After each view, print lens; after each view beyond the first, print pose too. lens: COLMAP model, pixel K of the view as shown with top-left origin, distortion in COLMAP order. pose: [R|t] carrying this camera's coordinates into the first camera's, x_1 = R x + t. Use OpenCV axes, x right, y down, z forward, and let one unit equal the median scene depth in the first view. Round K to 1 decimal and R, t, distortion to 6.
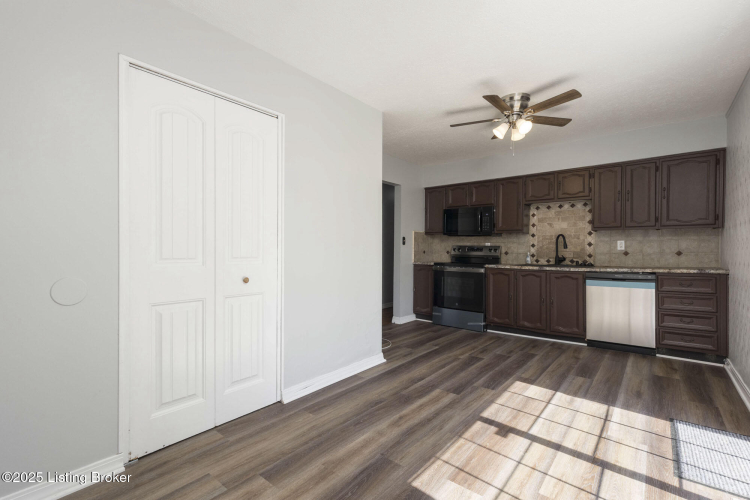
lens RADIAL K [[351.2, 0, 375.1], [0, 351.2, 252.3], [0, 0, 1]] dist [0.005540, 0.000391]
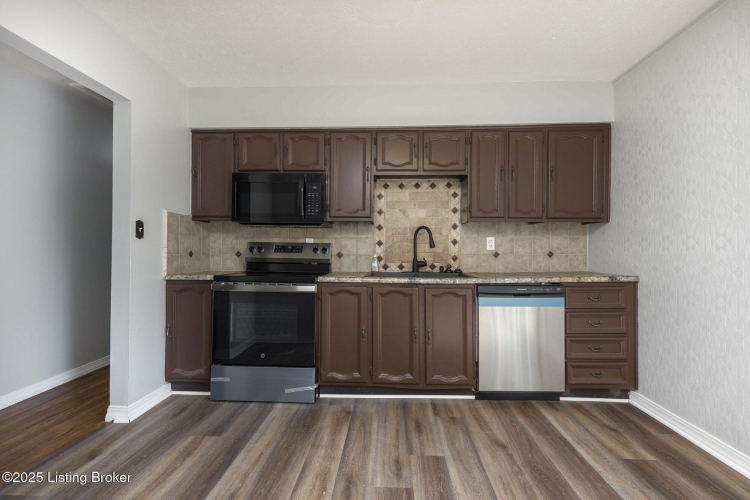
lens RADIAL K [[351.2, 0, 377.8], [0, 351.2, 251.8], [0, 0, 1]] dist [0.005540, 0.000391]
pose [[0.808153, -0.001824, 0.588970, 0.079625], [0.003418, 0.999993, -0.001592, -0.003029], [-0.588963, 0.003300, 0.808154, 0.583326]]
